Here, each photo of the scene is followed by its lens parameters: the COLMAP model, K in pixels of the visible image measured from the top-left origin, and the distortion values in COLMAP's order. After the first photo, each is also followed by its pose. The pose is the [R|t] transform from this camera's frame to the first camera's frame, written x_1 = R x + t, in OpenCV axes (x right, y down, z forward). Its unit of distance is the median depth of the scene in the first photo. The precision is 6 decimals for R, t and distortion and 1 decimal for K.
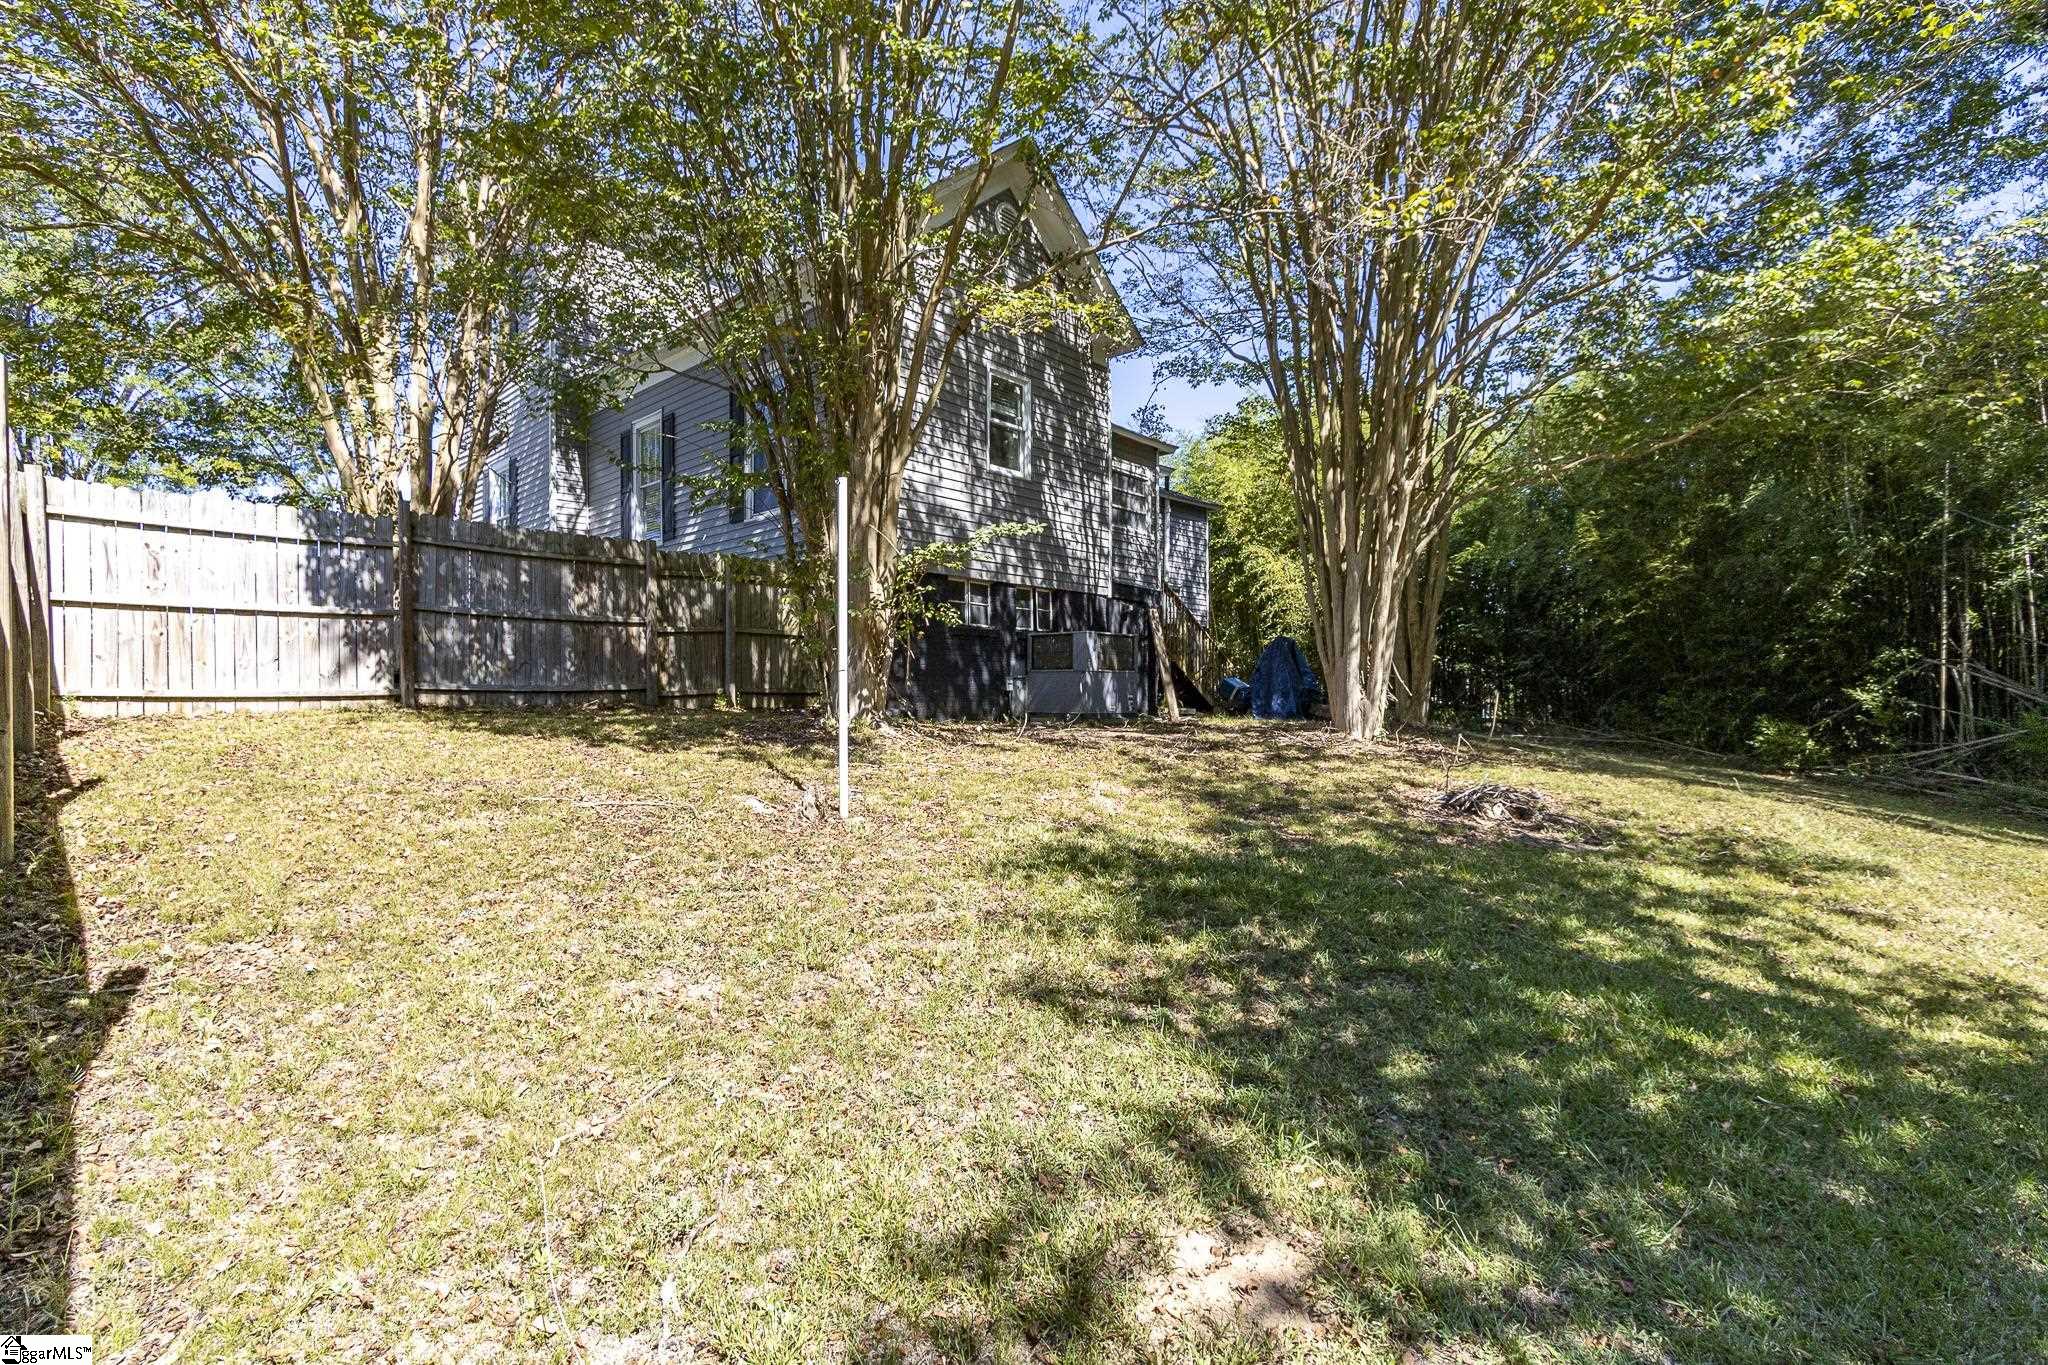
lens RADIAL K [[938.6, 0, 1026.6], [0, 938.6, 687.7], [0, 0, 1]] dist [-0.000643, 0.000679]
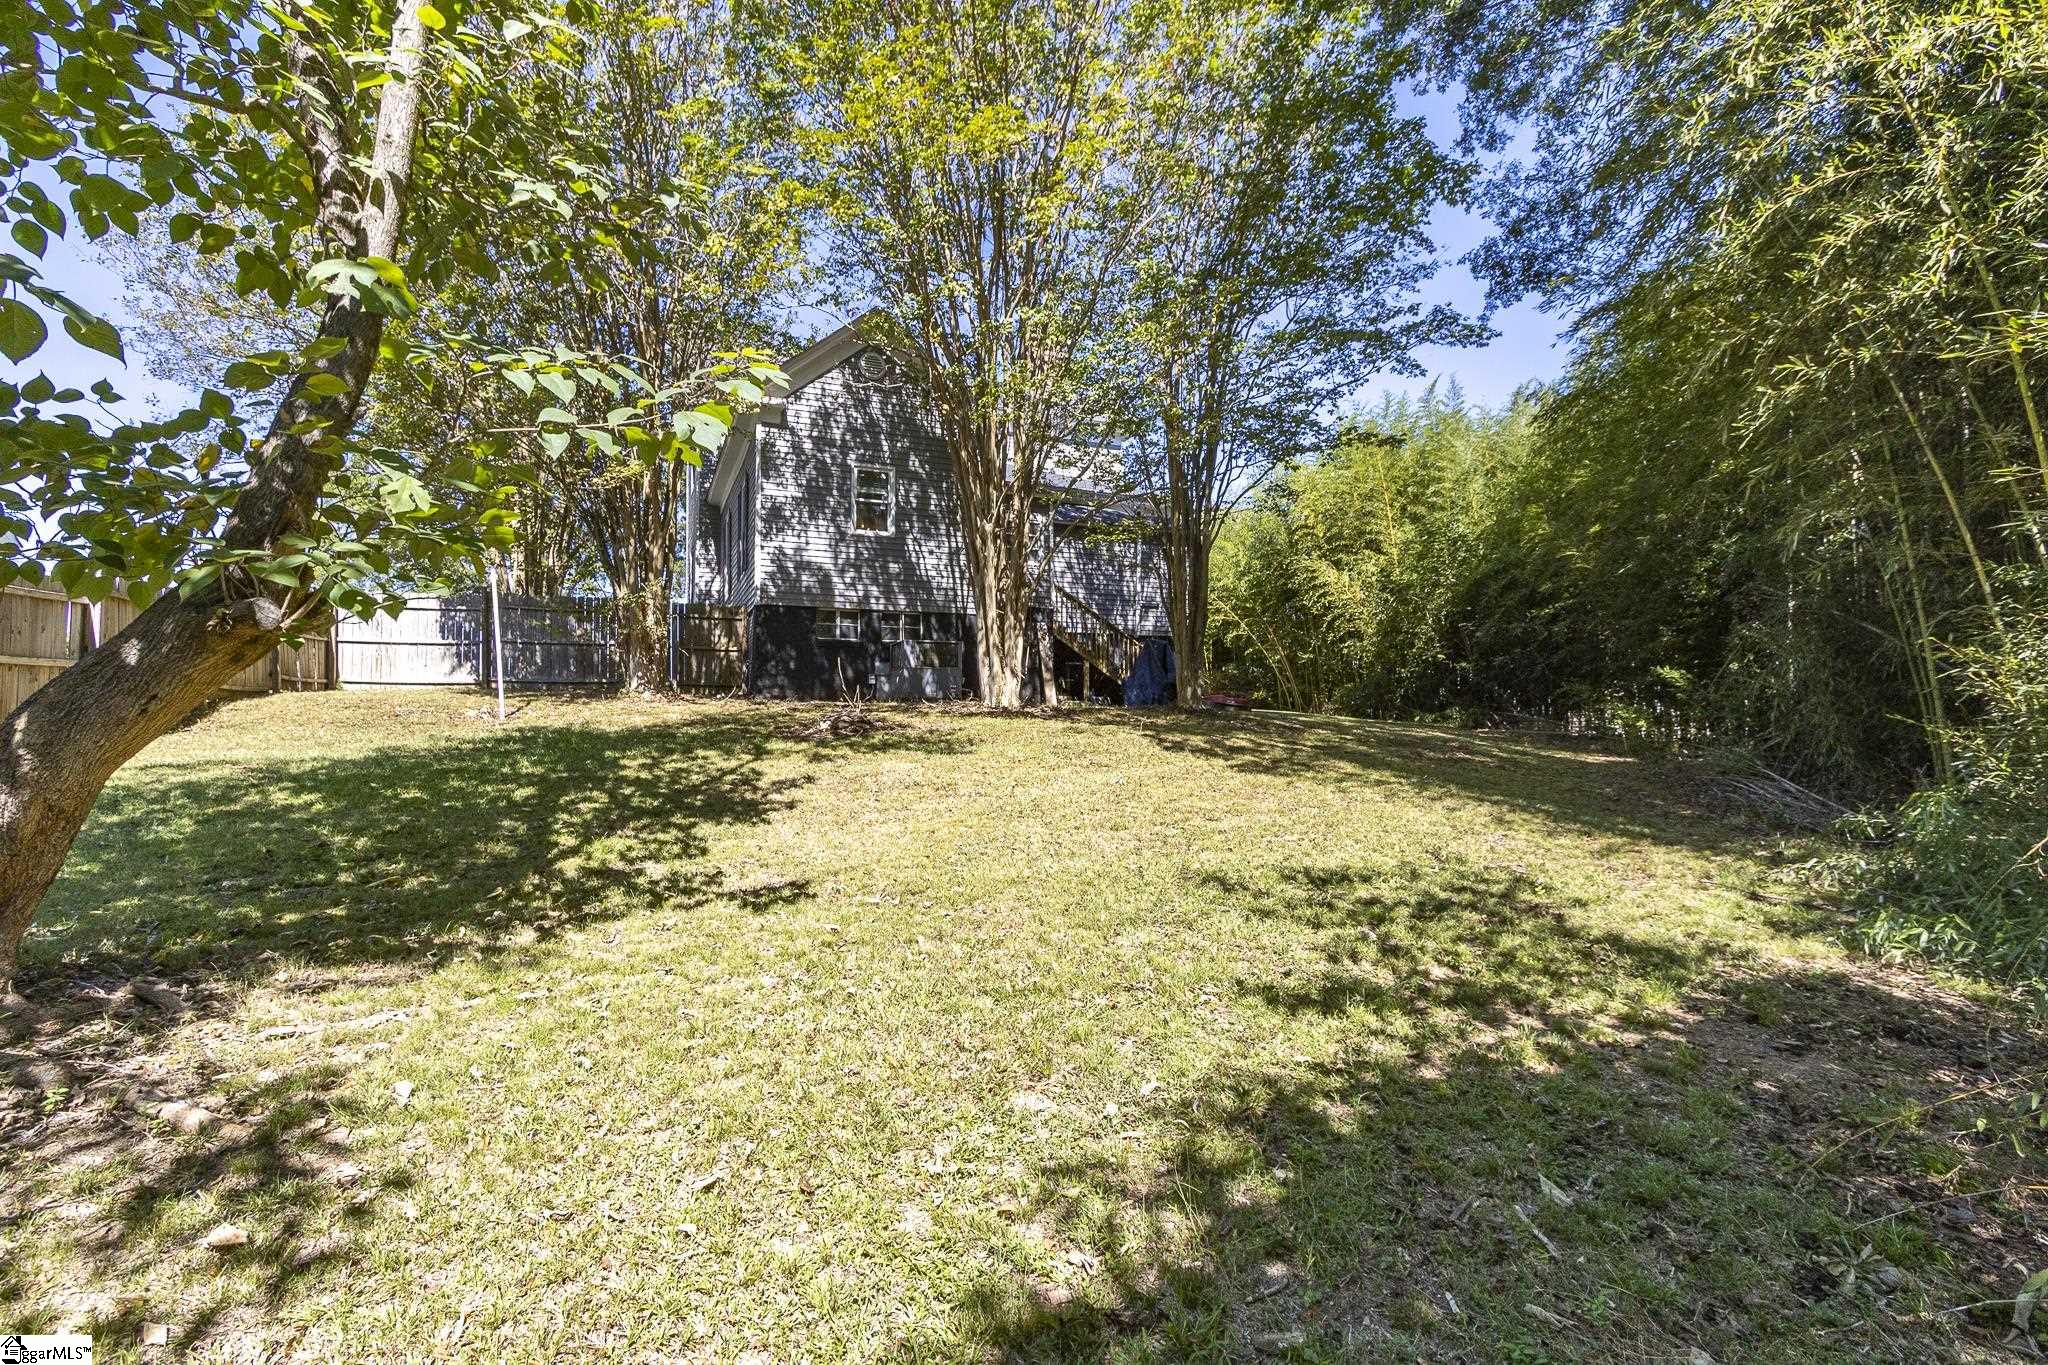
lens RADIAL K [[938.6, 0, 1017.9], [0, 938.6, 685.7], [0, 0, 1]] dist [-0.000643, 0.000679]
pose [[0.903698, -0.021769, -0.427616, 0.808880], [0.005409, 0.999208, -0.039435, 0.065085], [0.428136, 0.033324, 0.903100, -0.211140]]
